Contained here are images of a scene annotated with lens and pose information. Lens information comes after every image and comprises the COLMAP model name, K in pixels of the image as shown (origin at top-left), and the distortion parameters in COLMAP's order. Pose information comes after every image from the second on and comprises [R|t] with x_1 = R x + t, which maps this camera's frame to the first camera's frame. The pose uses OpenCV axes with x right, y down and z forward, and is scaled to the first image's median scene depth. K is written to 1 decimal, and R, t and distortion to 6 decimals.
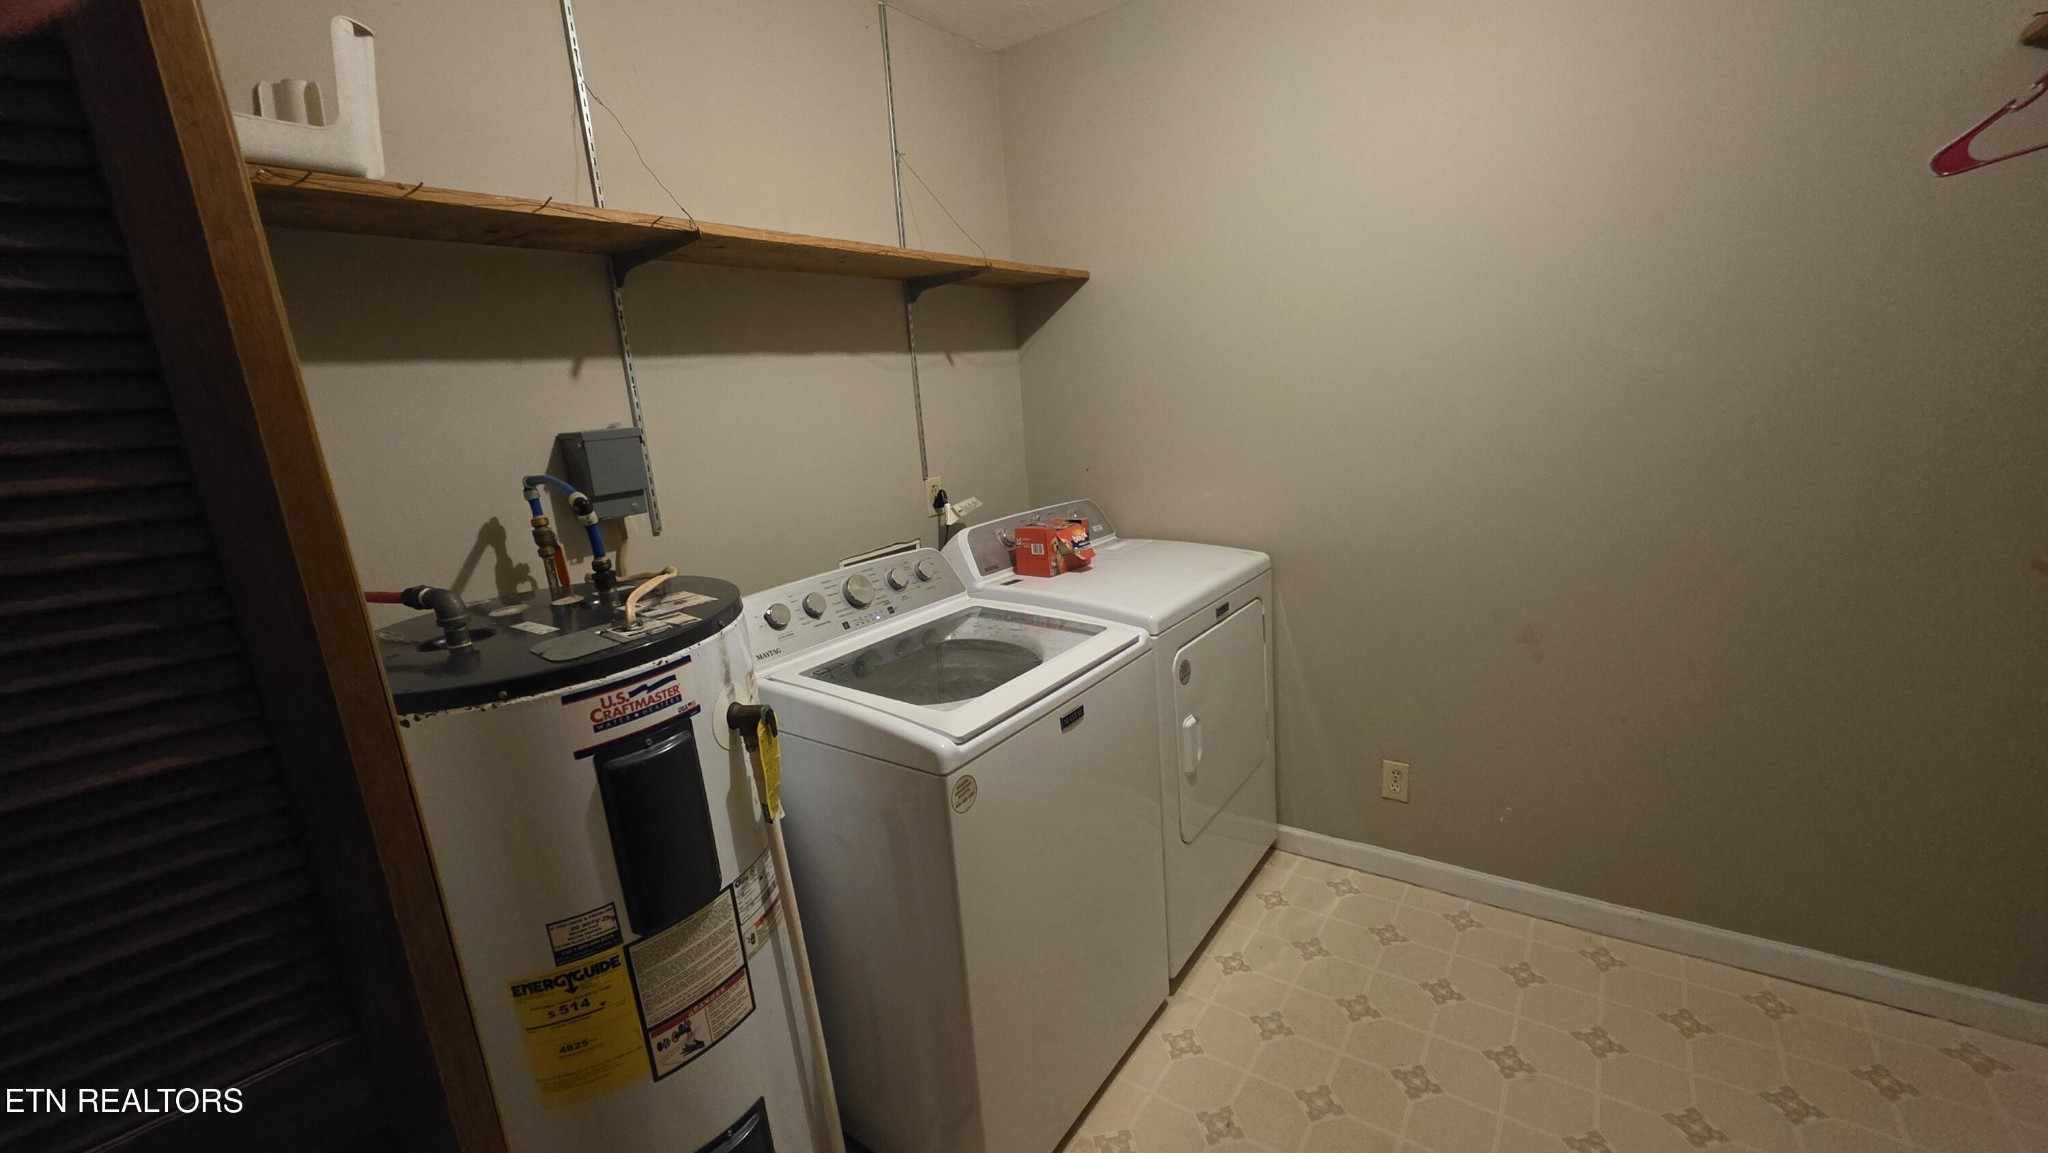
lens RADIAL K [[819.9, 0, 1023.9], [0, 819.9, 576.0], [0, 0, 1]] dist [0.003978, -0.001443]
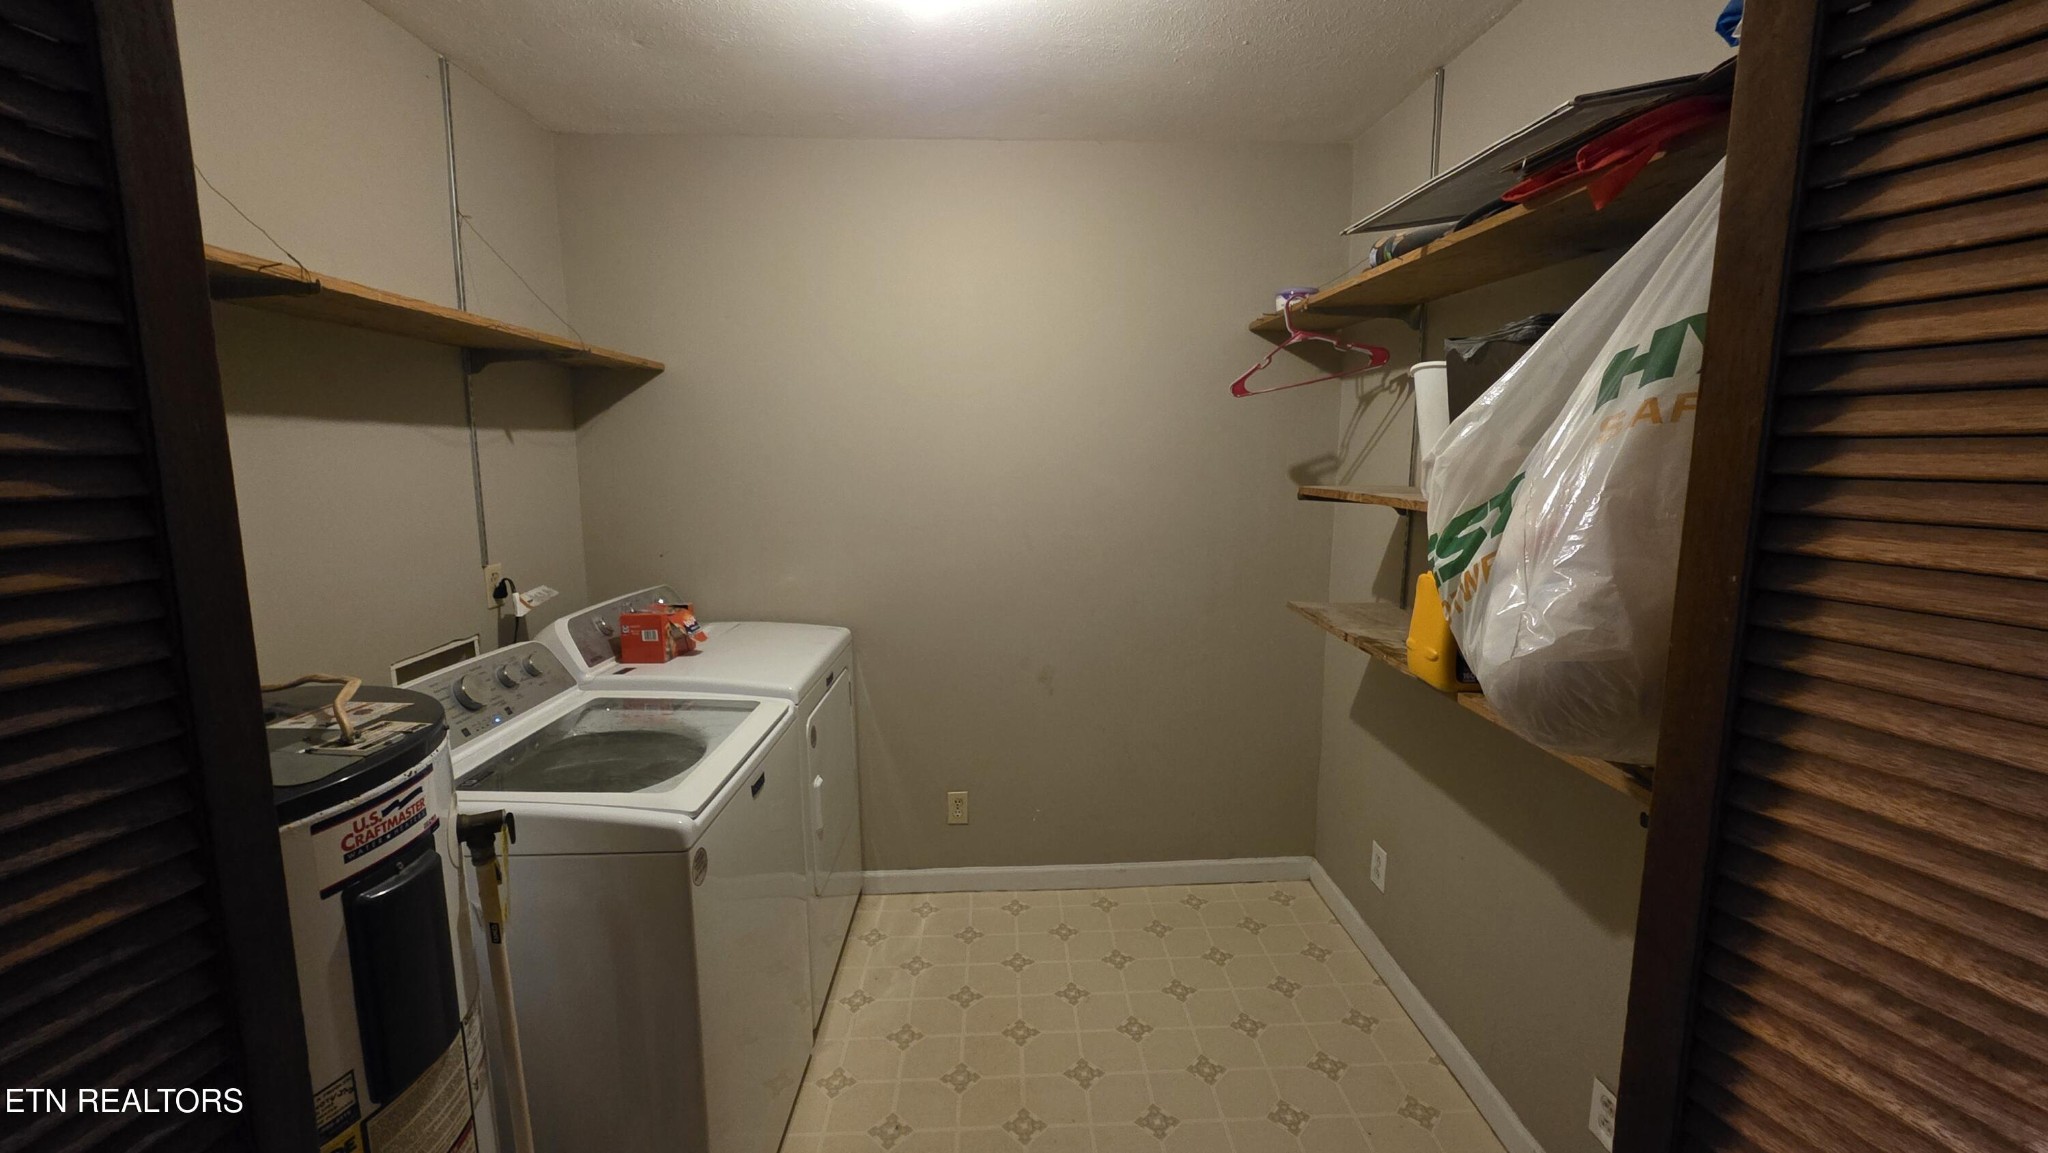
lens RADIAL K [[819.9, 0, 1032.7], [0, 819.9, 577.8], [0, 0, 1]] dist [0.003978, -0.001443]
pose [[0.787789, -0.018264, 0.615674, -0.261912], [0.079201, 0.994266, -0.071847, 0.006596], [-0.610832, 0.105362, 0.784719, -0.080041]]
